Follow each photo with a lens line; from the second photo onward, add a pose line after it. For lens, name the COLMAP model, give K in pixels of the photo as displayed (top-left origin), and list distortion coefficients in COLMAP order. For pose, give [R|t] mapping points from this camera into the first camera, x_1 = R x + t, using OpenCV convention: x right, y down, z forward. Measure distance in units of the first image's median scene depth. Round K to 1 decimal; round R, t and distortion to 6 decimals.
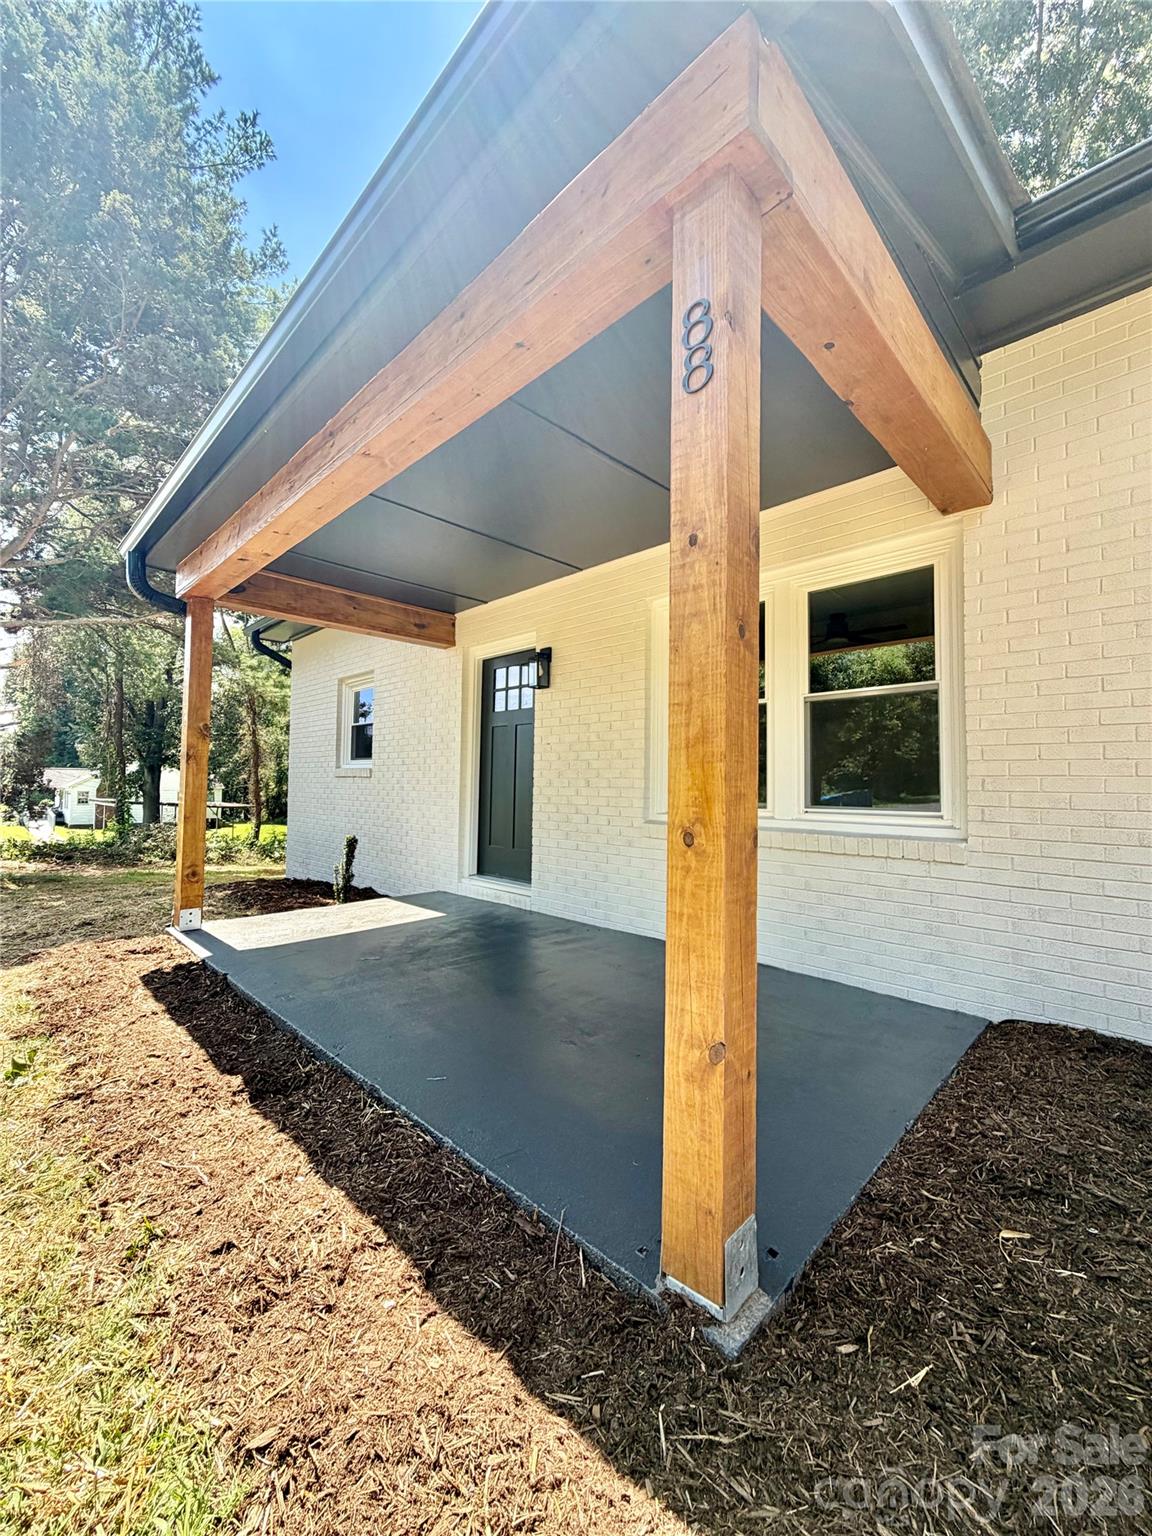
lens RADIAL K [[612.6, 0, 574.6], [0, 612.6, 765.9], [0, 0, 1]] dist [0.000590, 0.000030]
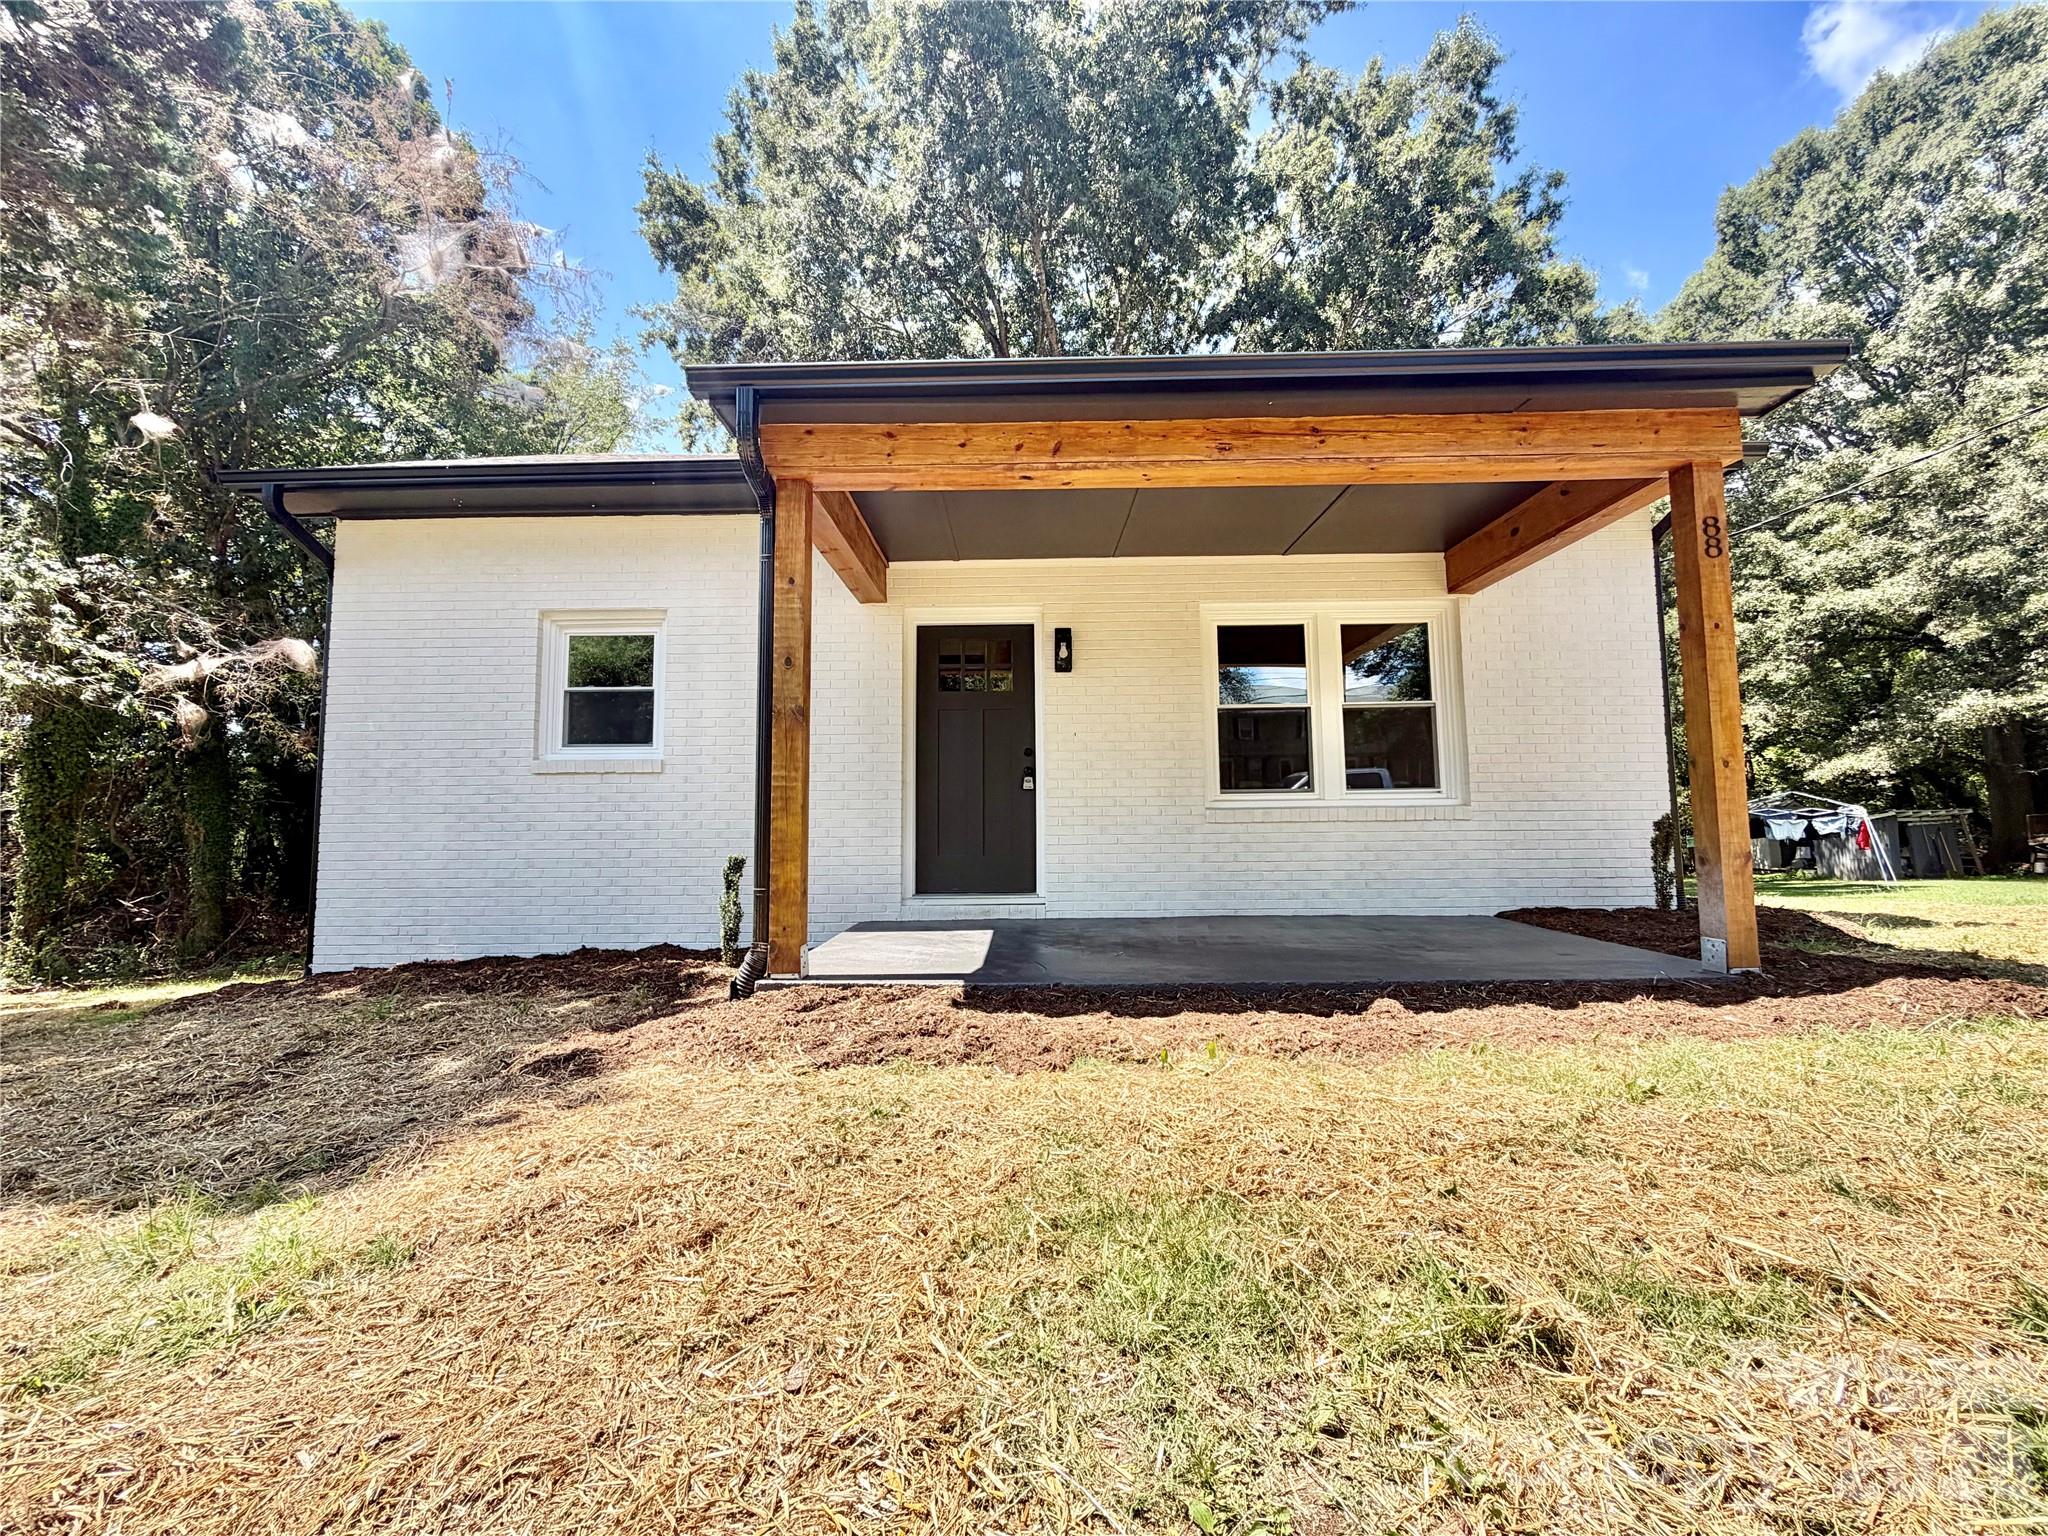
lens RADIAL K [[816.8, 0, 1014.2], [0, 816.8, 761.2], [0, 0, 1]] dist [0.000590, 0.000030]
pose [[0.721336, 0.034951, 0.691703, -1.042337], [-0.002258, 0.998839, -0.048116, 0.072378], [-0.692582, 0.033145, 0.720577, 0.195219]]
